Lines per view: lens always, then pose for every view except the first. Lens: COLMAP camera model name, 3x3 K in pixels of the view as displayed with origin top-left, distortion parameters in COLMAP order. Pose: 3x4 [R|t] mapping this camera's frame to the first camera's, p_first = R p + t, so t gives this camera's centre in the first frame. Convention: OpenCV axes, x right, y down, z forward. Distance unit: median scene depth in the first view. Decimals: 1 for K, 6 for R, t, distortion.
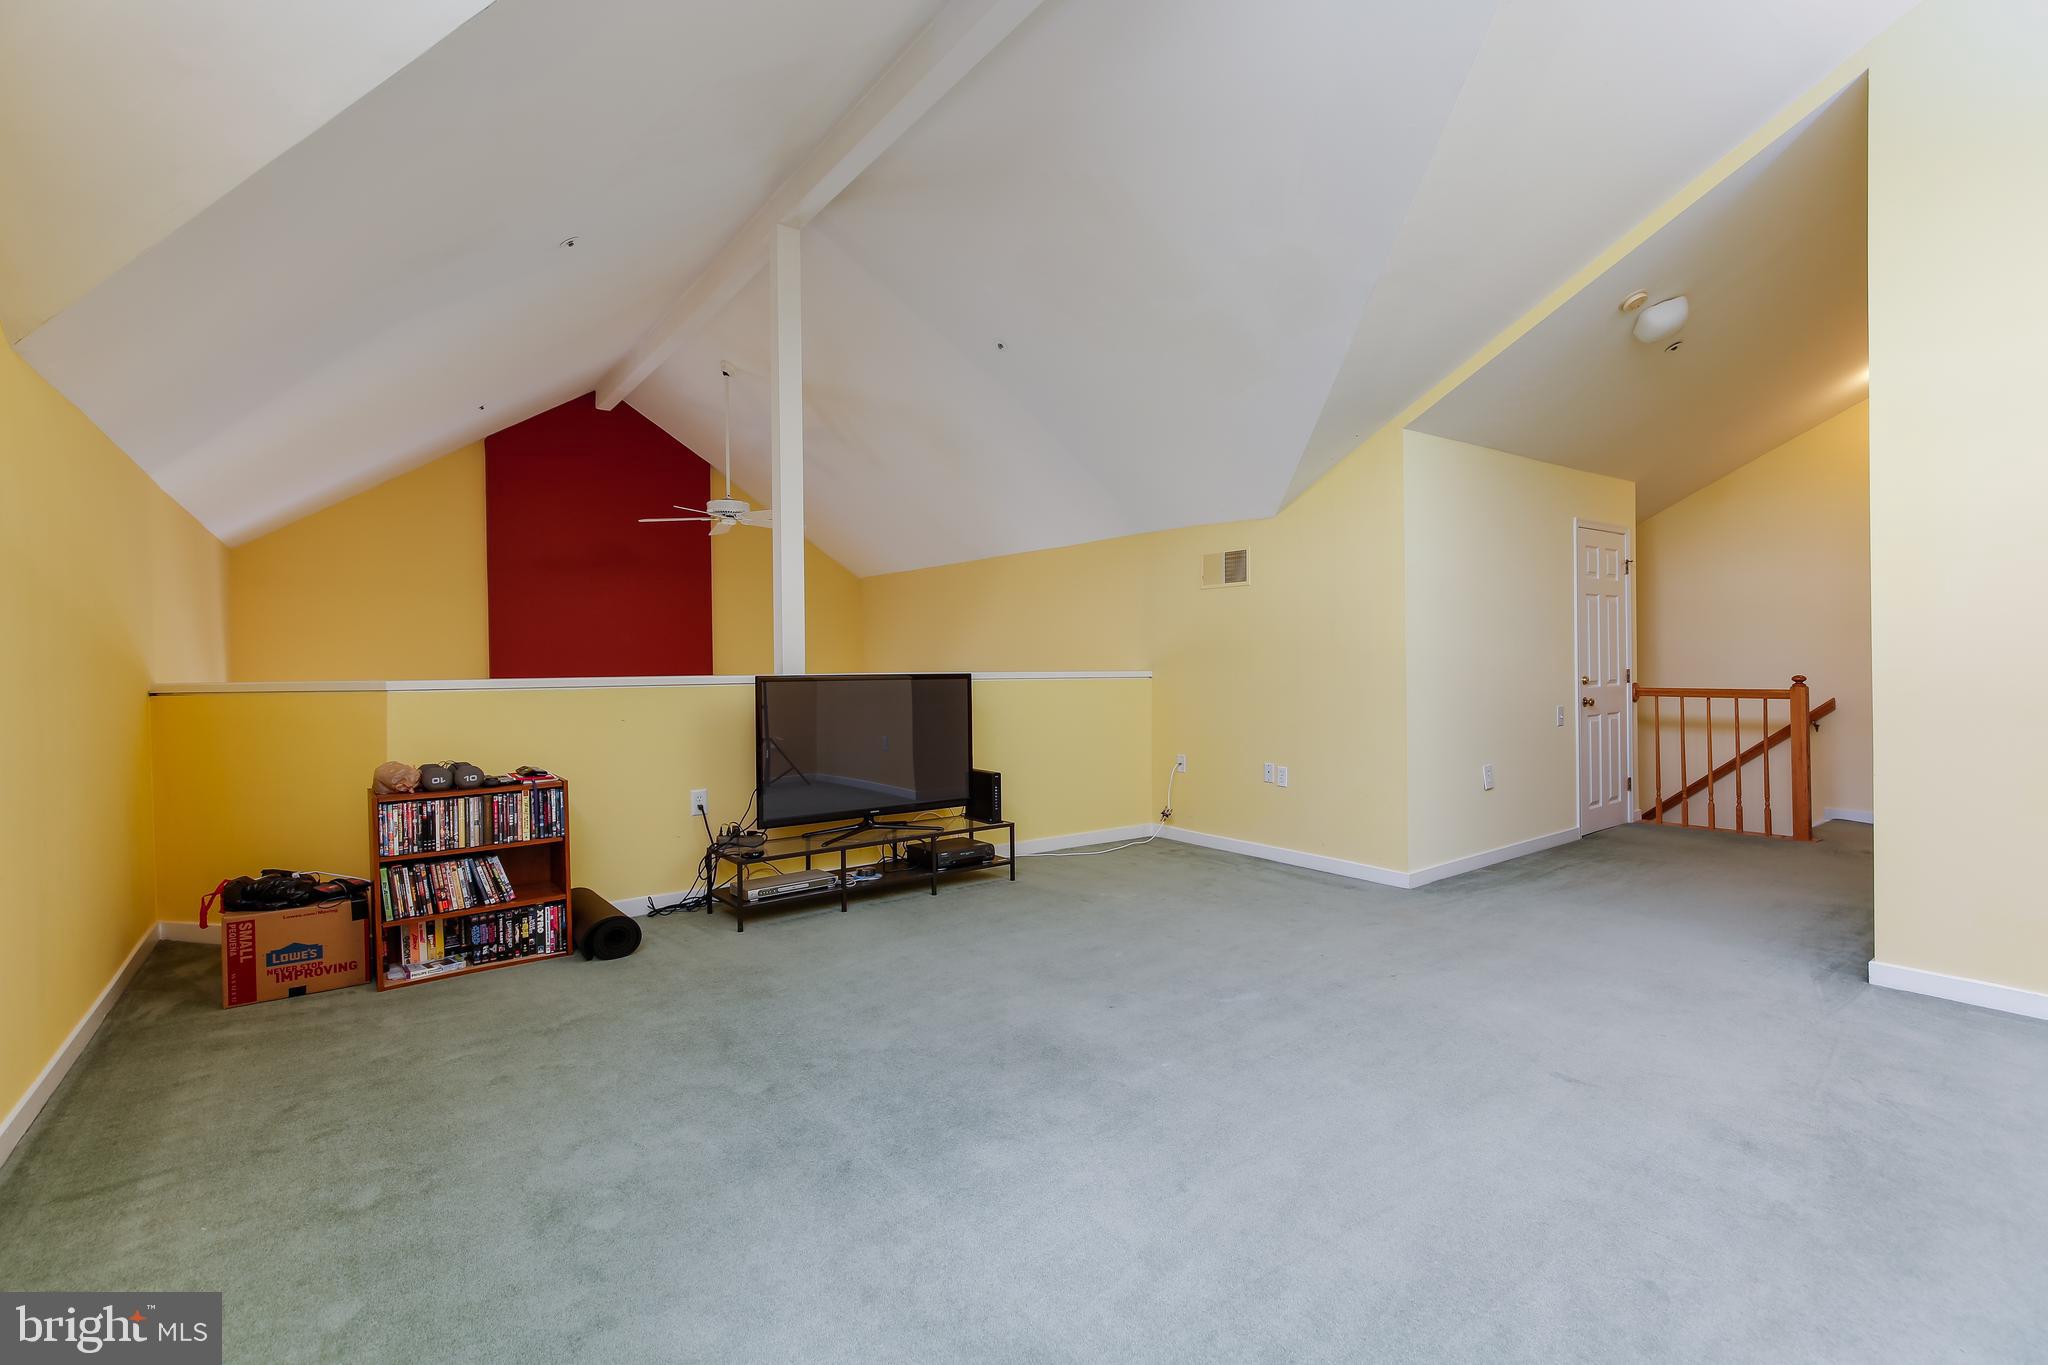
lens RADIAL K [[927.6, 0, 1030.7], [0, 927.6, 662.4], [0, 0, 1]] dist [-0.015438, 0.007204]
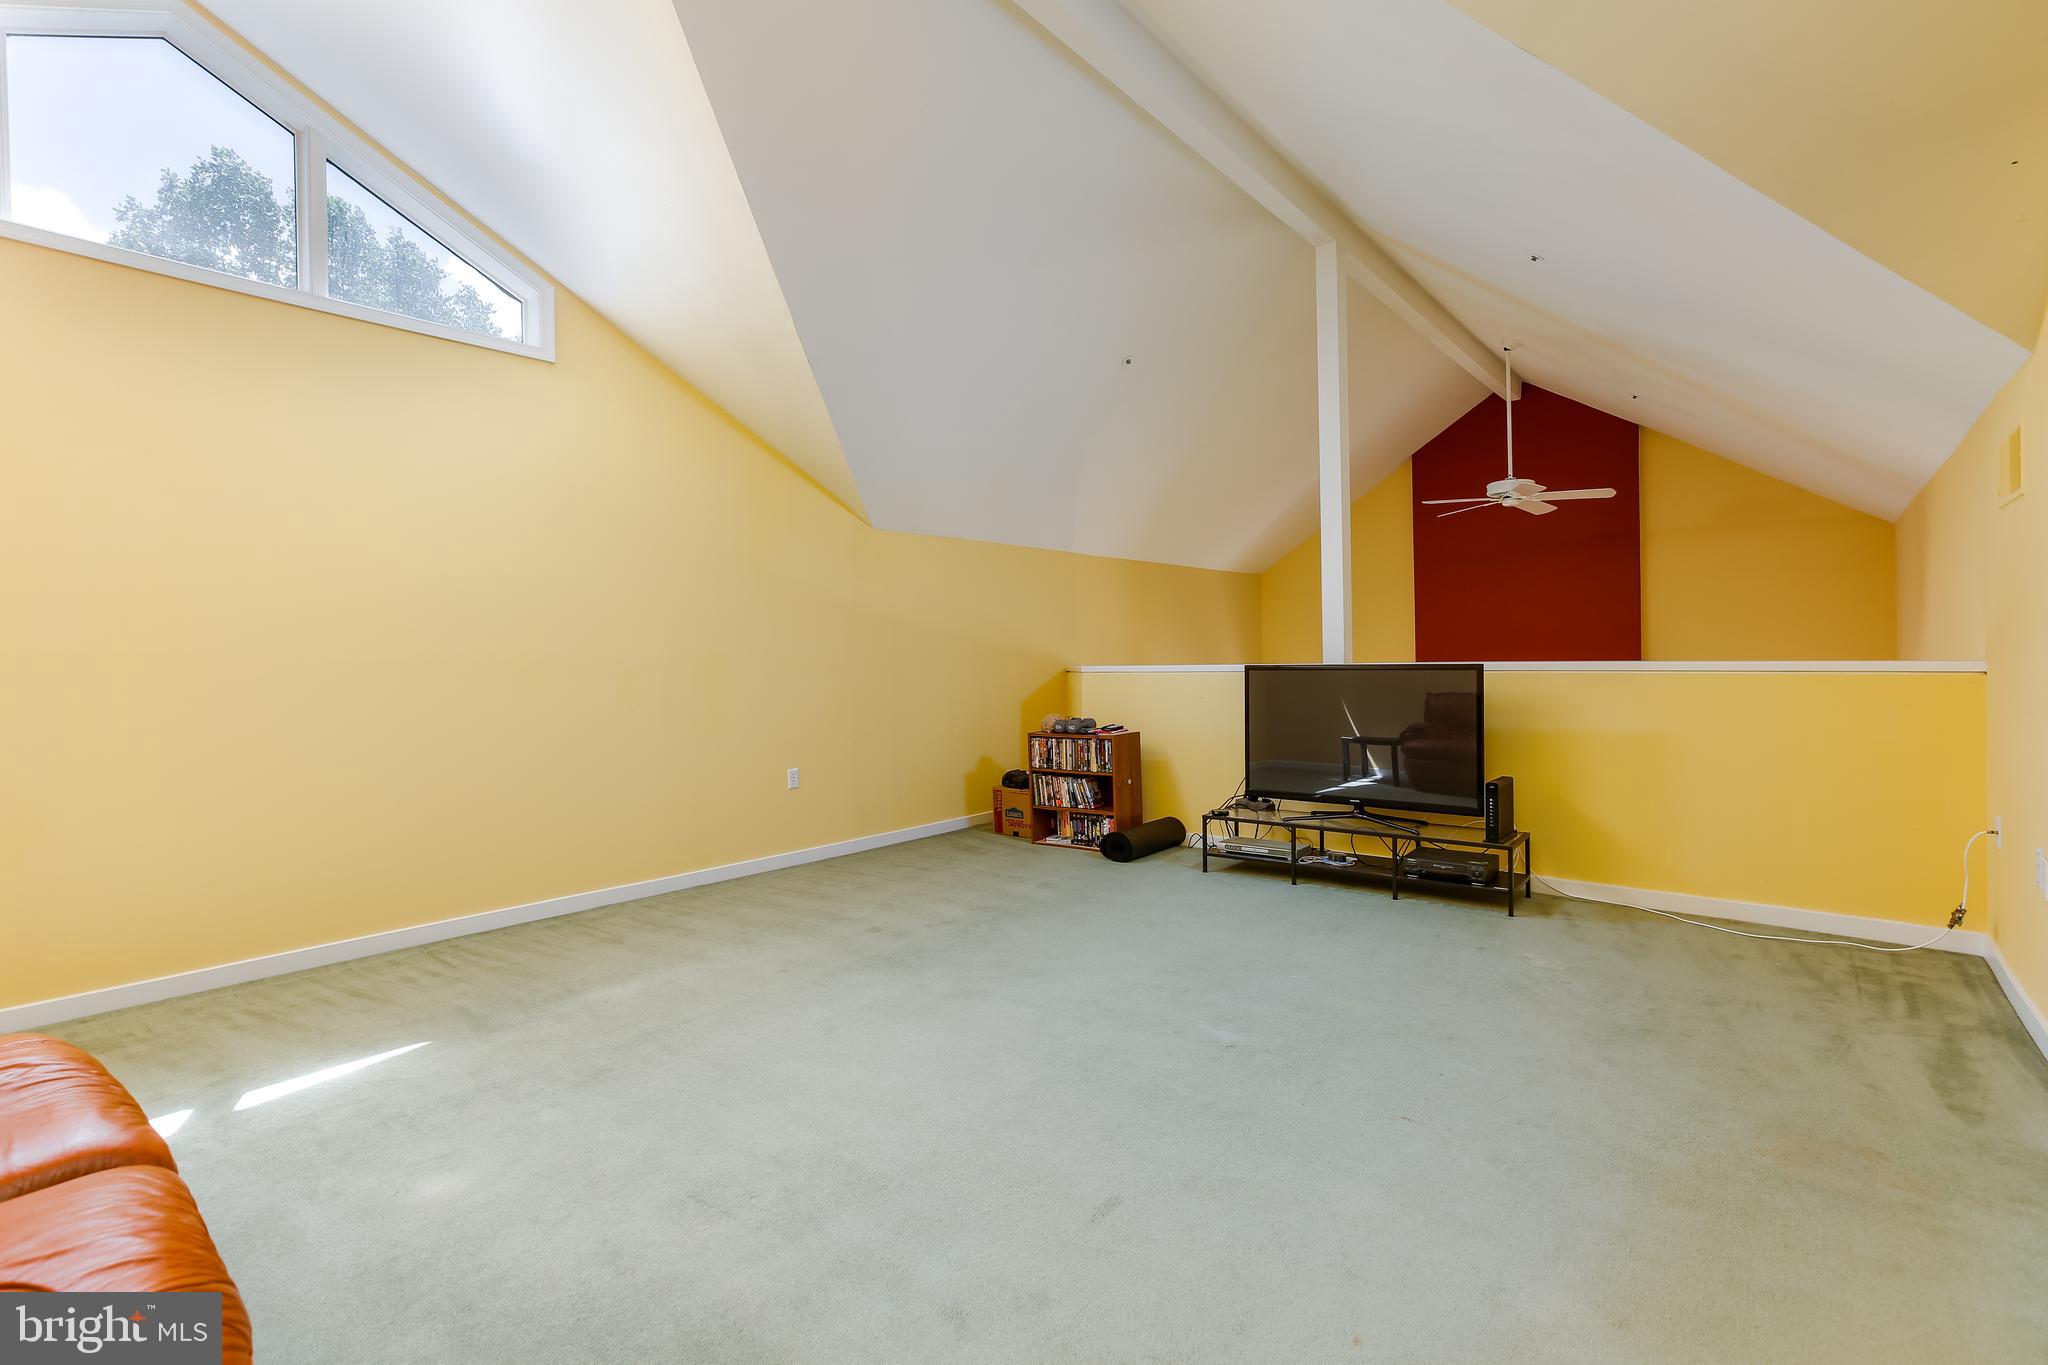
lens RADIAL K [[927.6, 0, 1030.7], [0, 927.6, 662.4], [0, 0, 1]] dist [-0.015438, 0.007204]
pose [[0.235015, 0.009508, -0.971945, 0.928067], [0.014492, 0.999807, 0.013284, -0.010399], [0.971884, -0.017208, 0.234832, 0.543633]]
